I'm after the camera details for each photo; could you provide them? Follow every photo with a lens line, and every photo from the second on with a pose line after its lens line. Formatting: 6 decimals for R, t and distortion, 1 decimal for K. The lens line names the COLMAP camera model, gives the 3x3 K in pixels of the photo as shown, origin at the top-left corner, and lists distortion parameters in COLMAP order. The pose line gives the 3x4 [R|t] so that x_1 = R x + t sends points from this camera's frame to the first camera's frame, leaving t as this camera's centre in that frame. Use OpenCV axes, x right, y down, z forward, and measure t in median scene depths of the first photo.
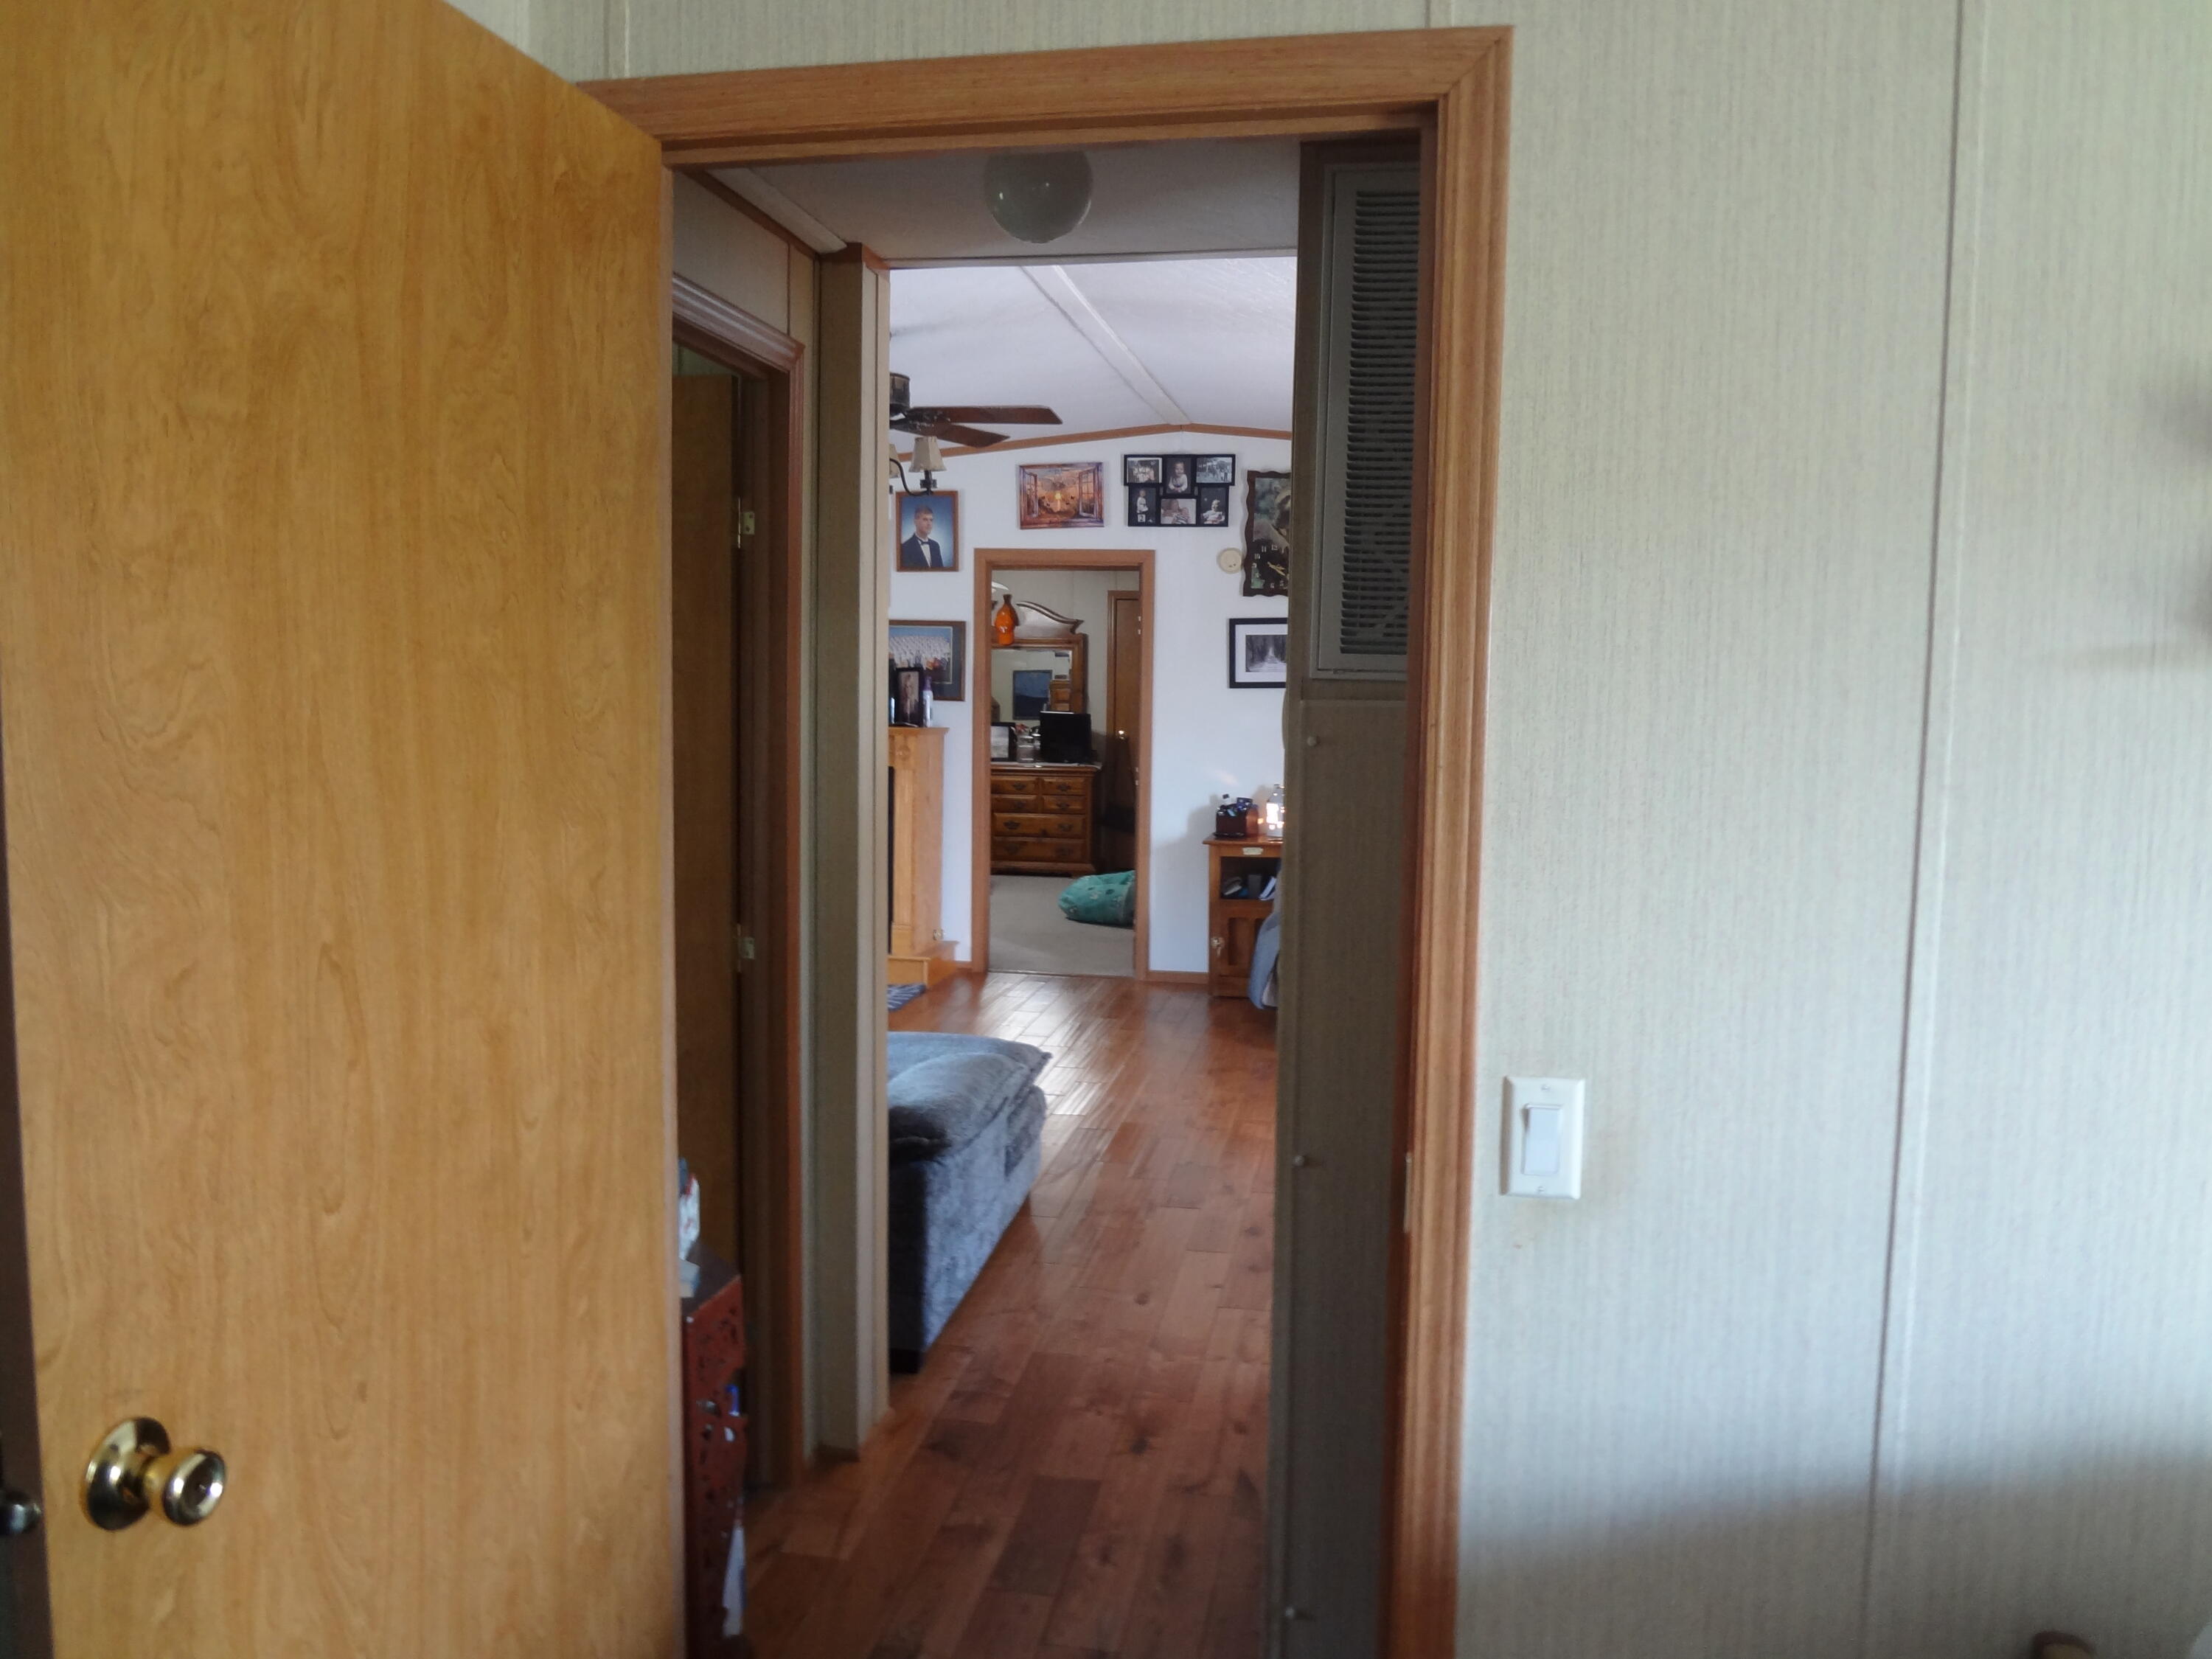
lens RADIAL K [[1648.0, 0, 1092.8], [0, 1648.0, 834.4], [0, 0, 1]] dist [-0.040075, 0.007261]
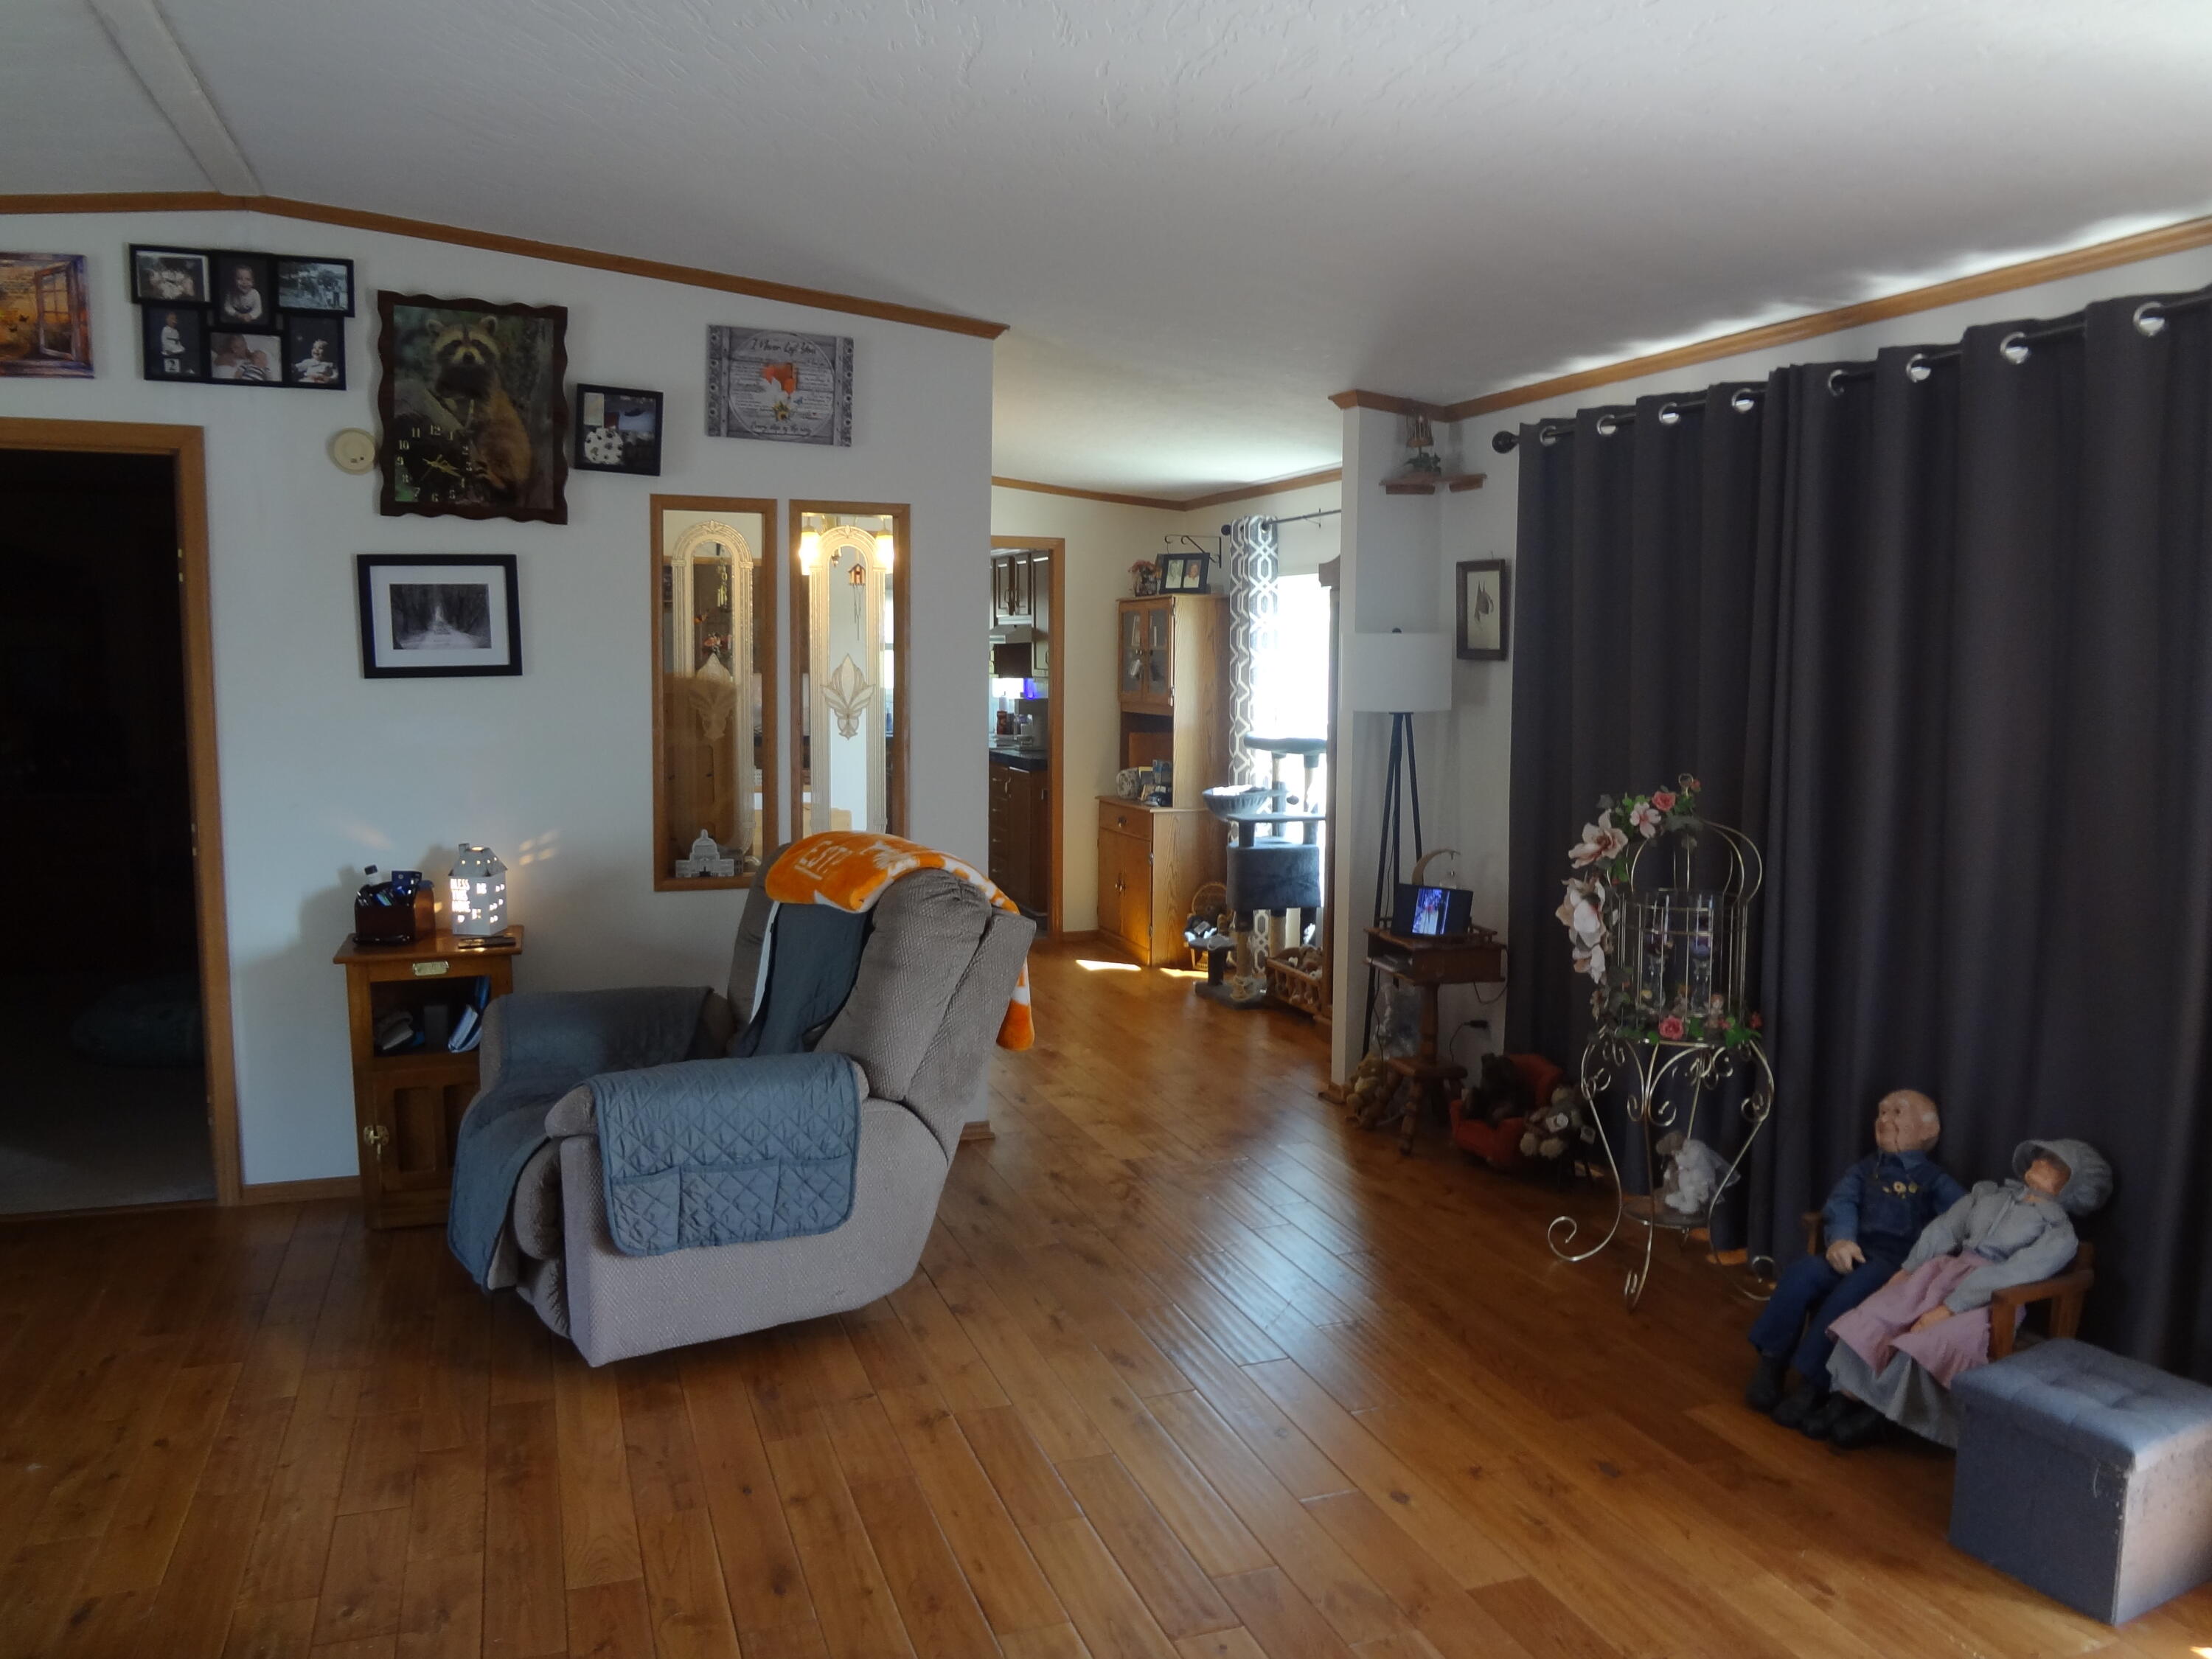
lens RADIAL K [[1648.0, 0, 1090.2], [0, 1648.0, 838.6], [0, 0, 1]] dist [-0.040075, 0.007261]
pose [[0.870033, -0.062079, 0.489069, 0.021570], [0.052666, 0.998067, 0.032996, -0.039048], [-0.490172, -0.002950, 0.871621, 0.387813]]
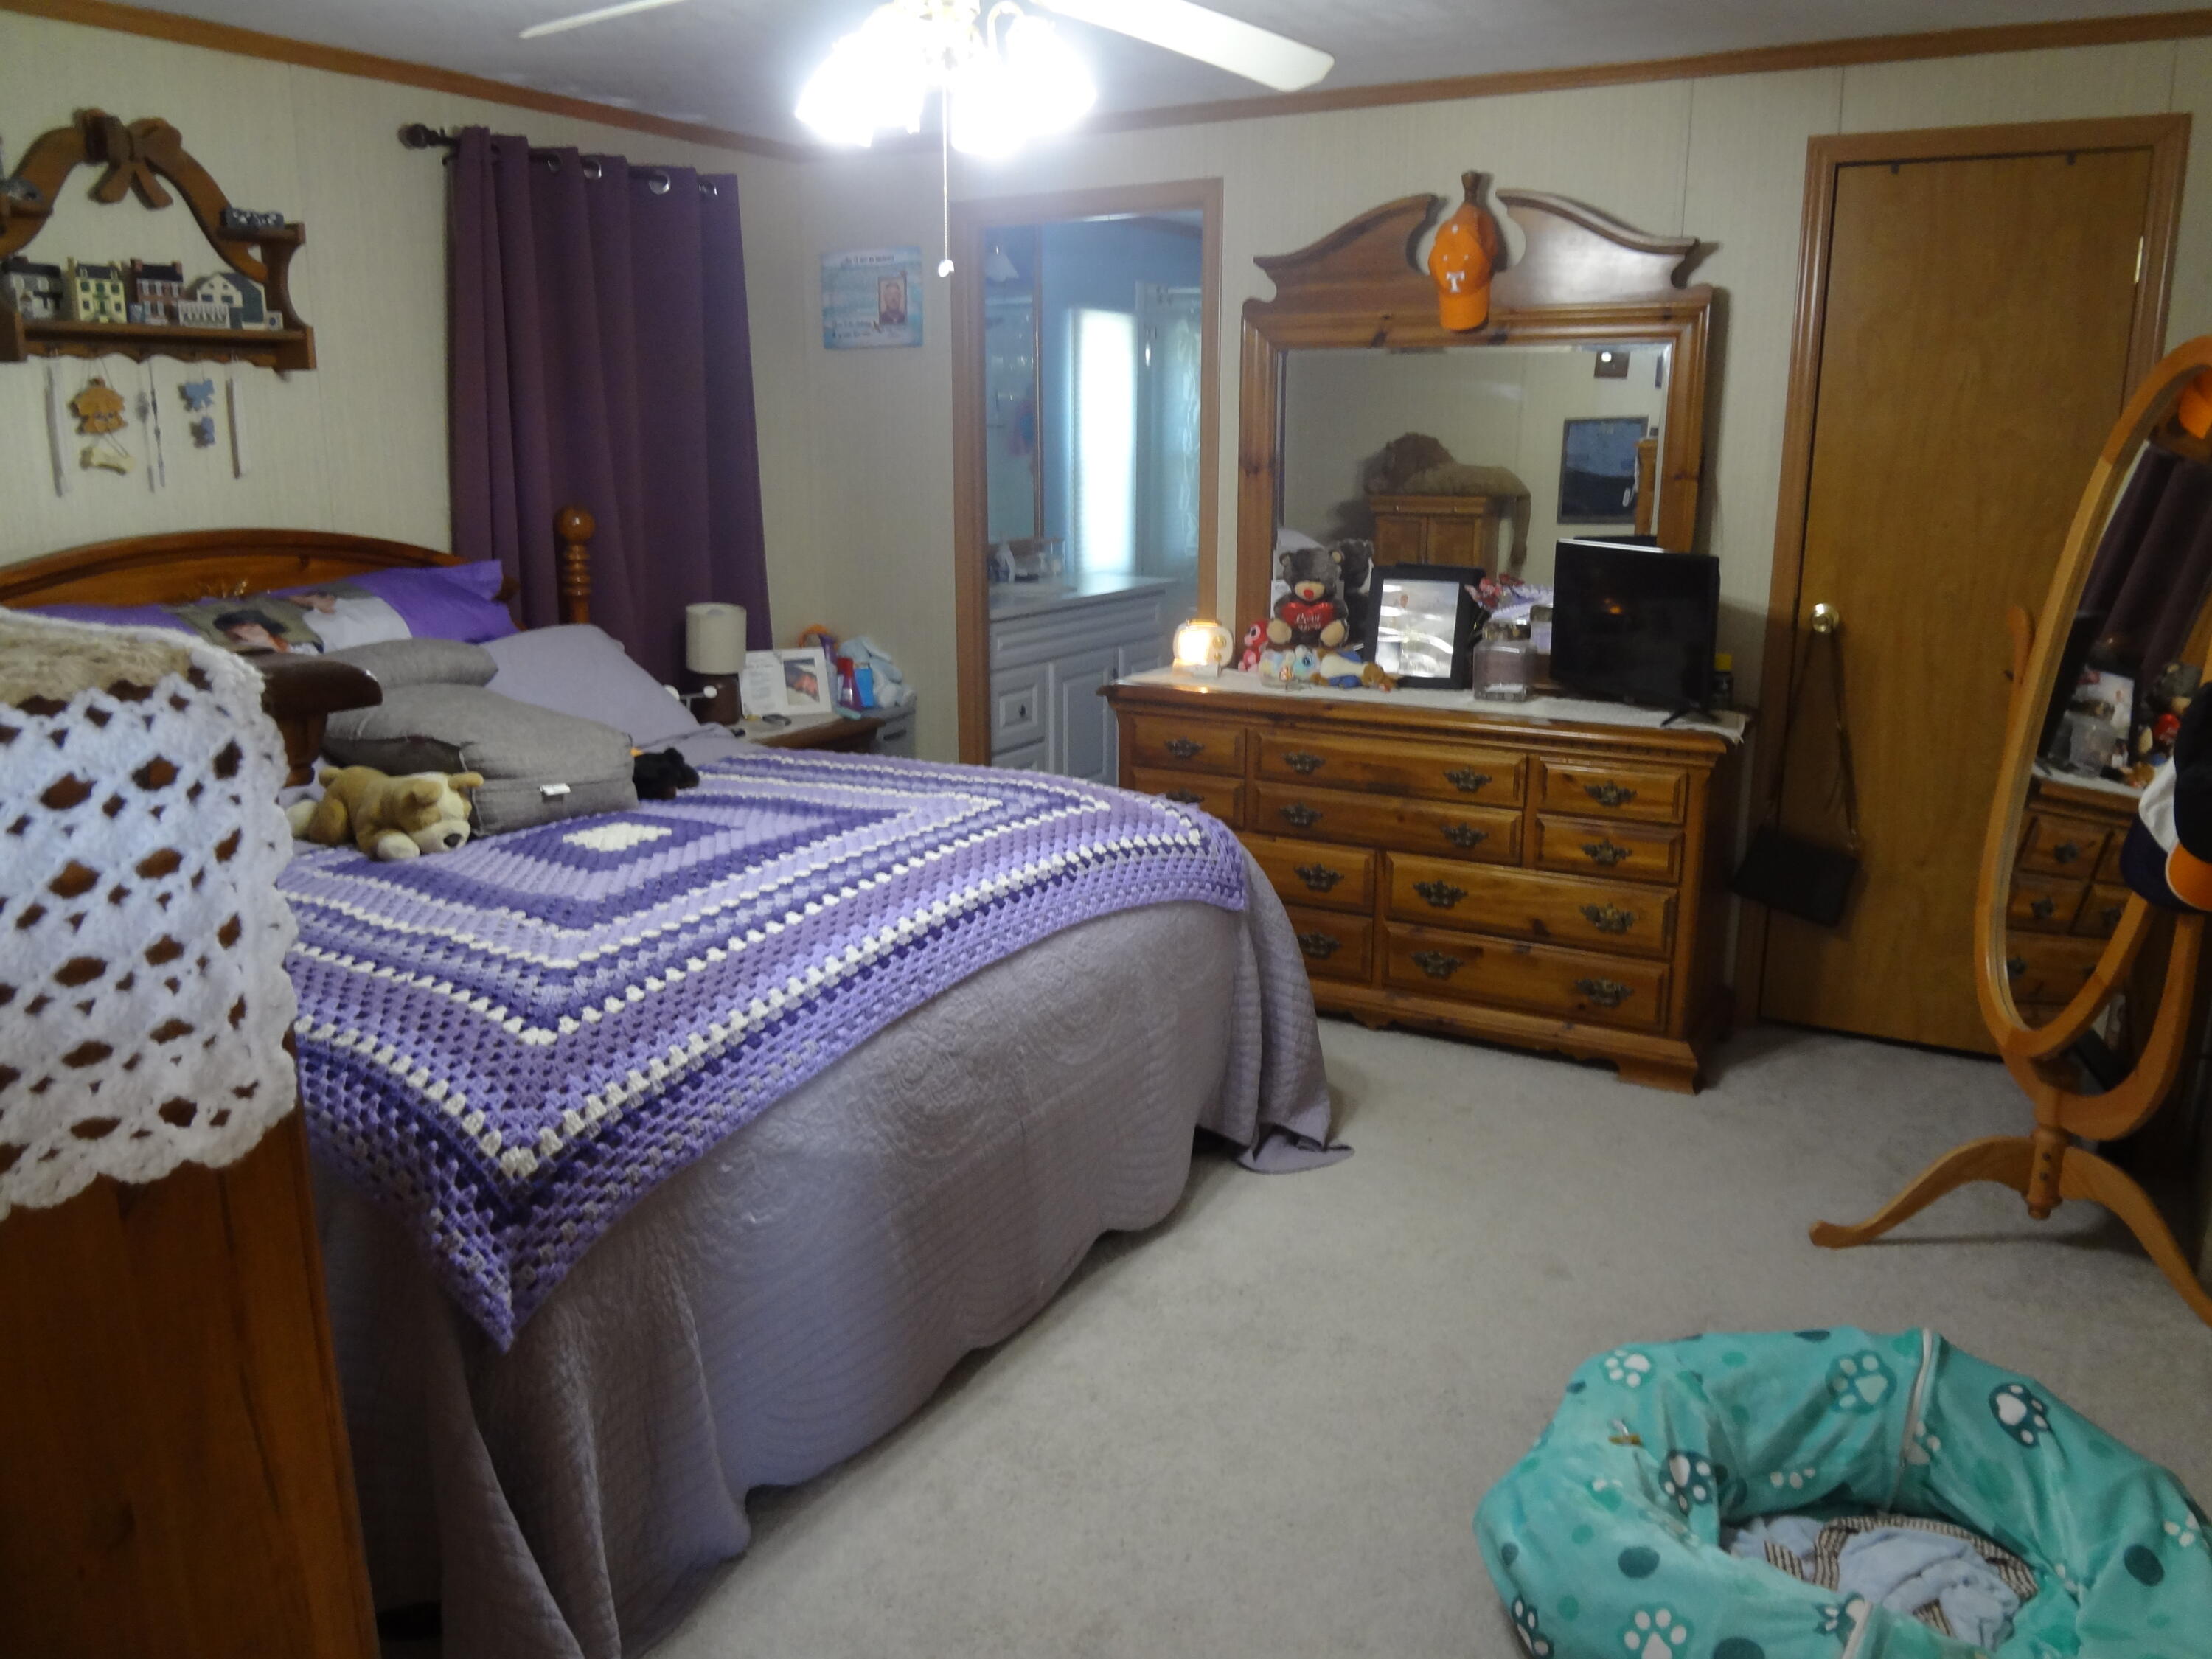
lens RADIAL K [[1648.0, 0, 1099.8], [0, 1648.0, 832.6], [0, 0, 1]] dist [-0.040075, 0.007261]
pose [[0.931686, 0.074424, -0.355558, 0.004880], [-0.023161, 0.988967, 0.146316, -0.098986], [0.362525, -0.128085, 0.923131, 1.046007]]
